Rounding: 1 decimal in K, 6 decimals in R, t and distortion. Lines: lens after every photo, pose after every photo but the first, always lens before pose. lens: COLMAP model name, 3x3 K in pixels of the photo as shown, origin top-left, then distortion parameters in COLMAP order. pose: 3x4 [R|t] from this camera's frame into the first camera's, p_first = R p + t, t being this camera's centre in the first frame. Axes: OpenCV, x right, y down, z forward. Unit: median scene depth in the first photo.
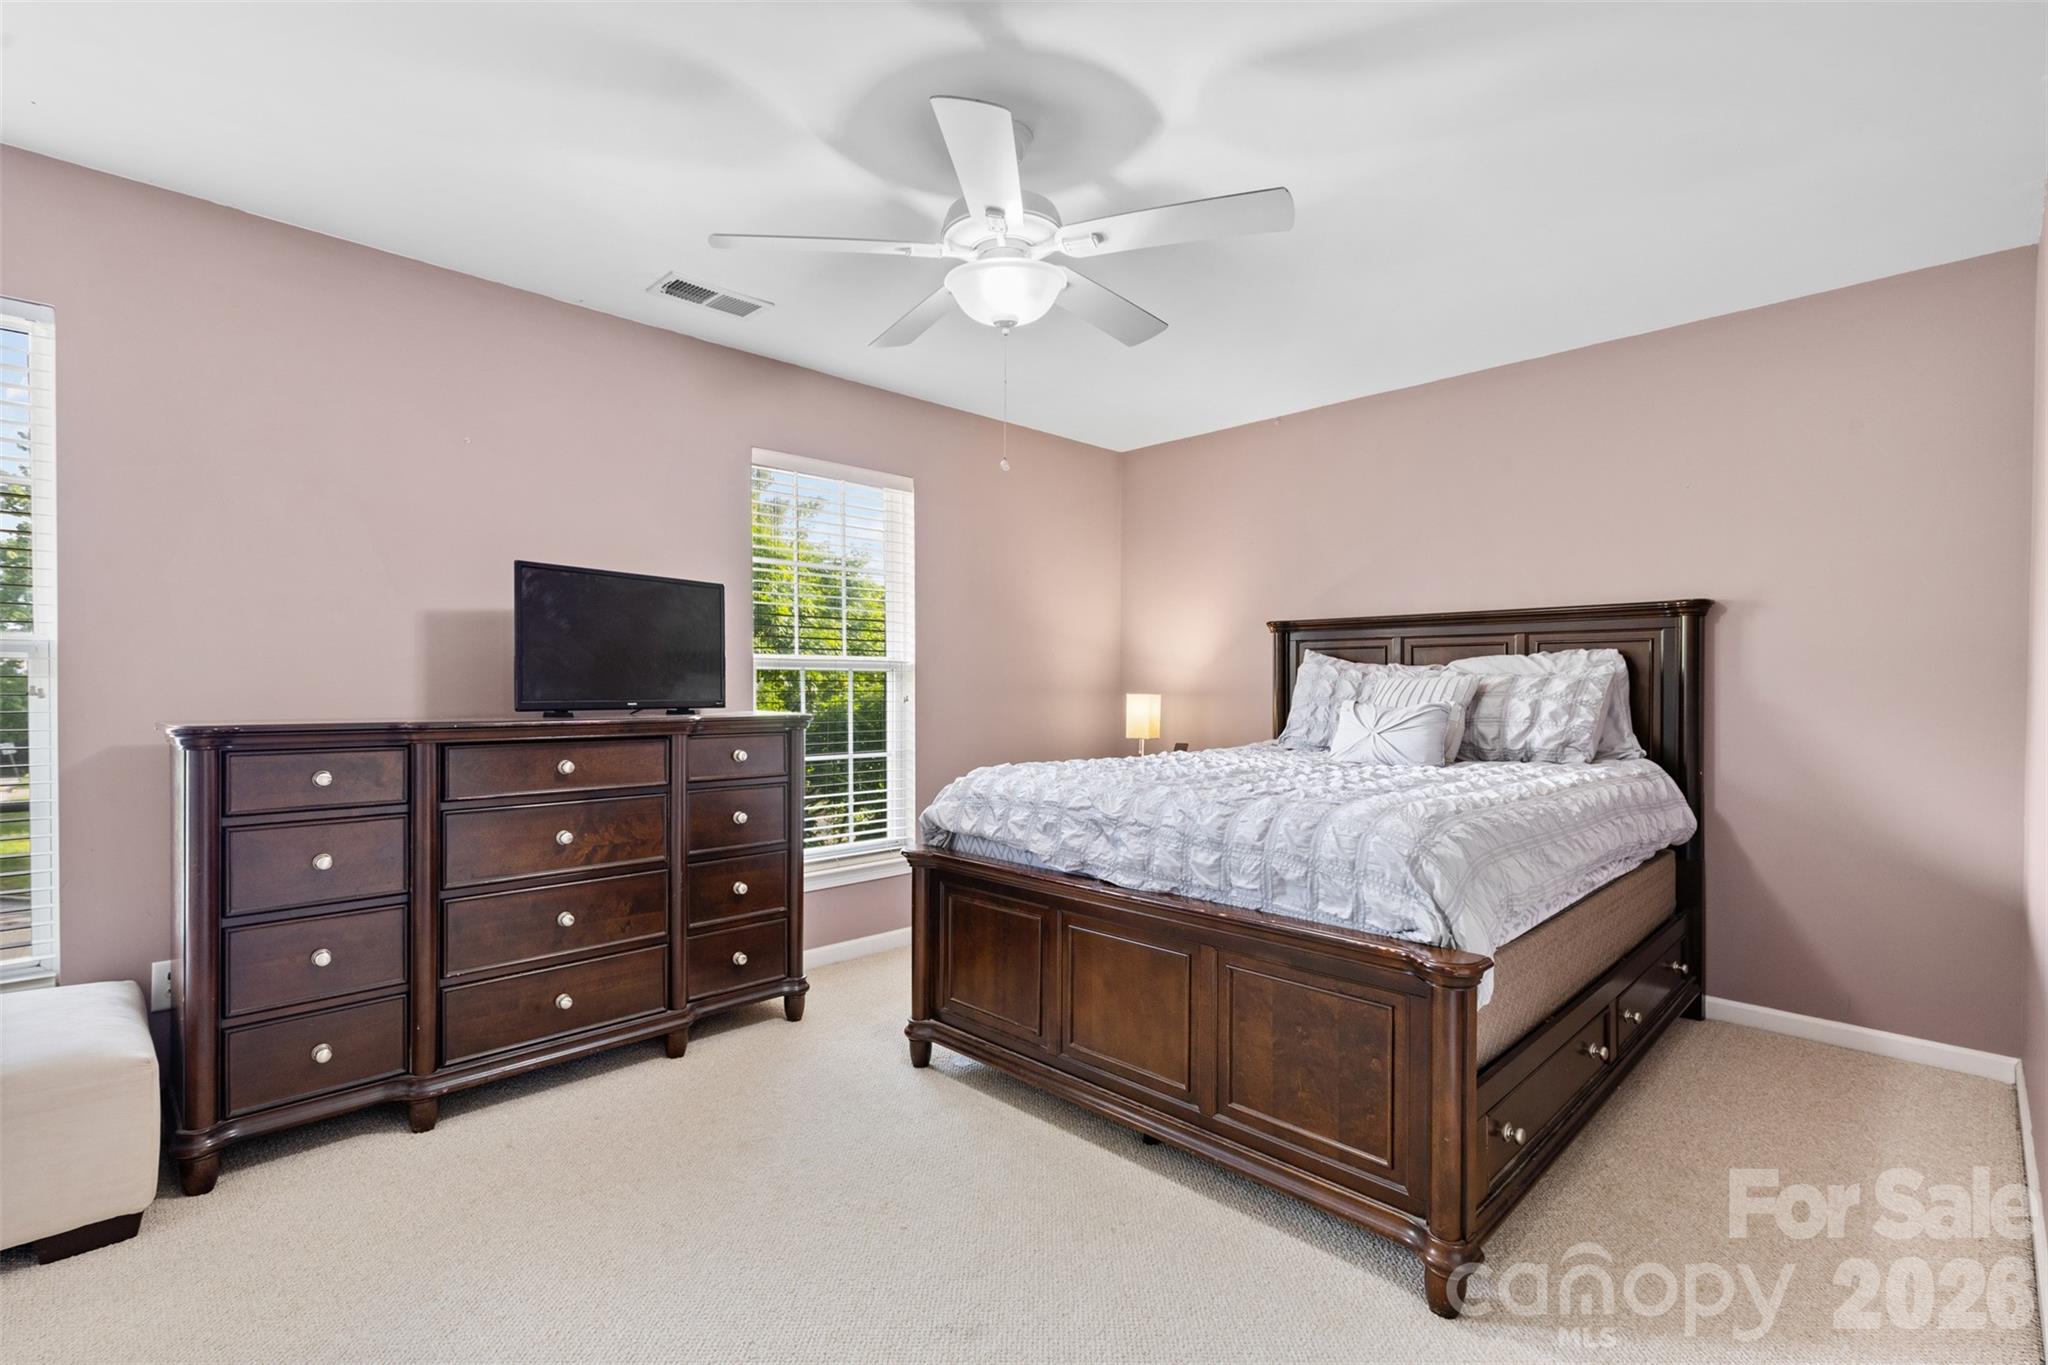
lens RADIAL K [[922.8, 0, 1020.9], [0, 922.8, 693.7], [0, 0, 1]] dist [0.001957, -0.000052]
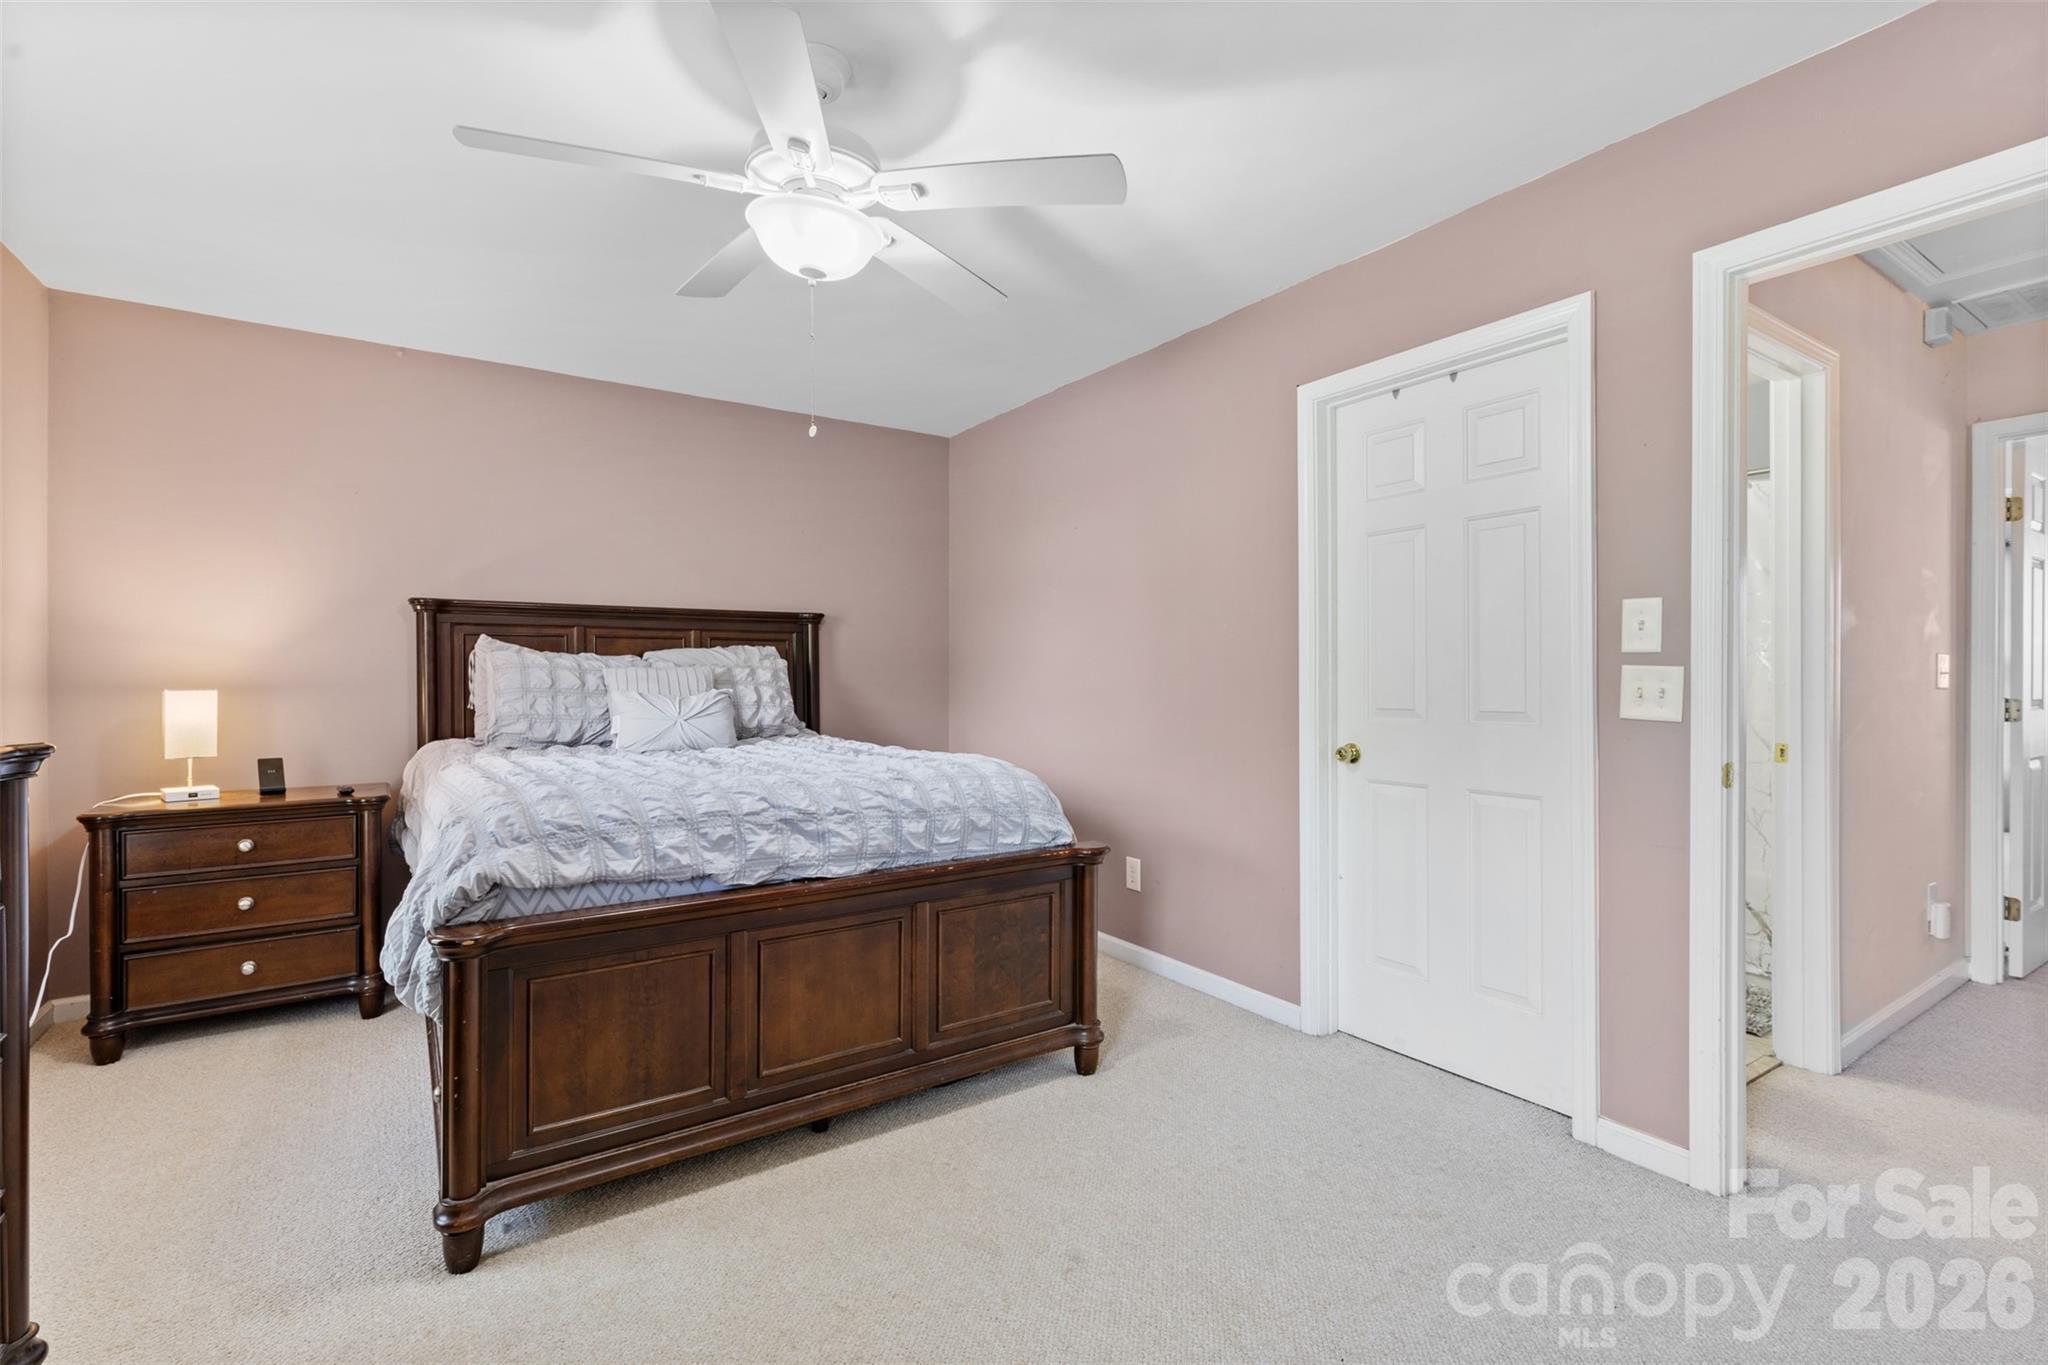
lens RADIAL K [[916.5, 0, 1027.1], [0, 916.5, 677.9], [0, 0, 1]] dist [0.002280, -0.000401]
pose [[0.185975, -0.008424, 0.982518, -0.780533], [0.012894, 0.999898, 0.006133, -0.009644], [-0.982470, 0.011528, 0.186065, 0.575844]]
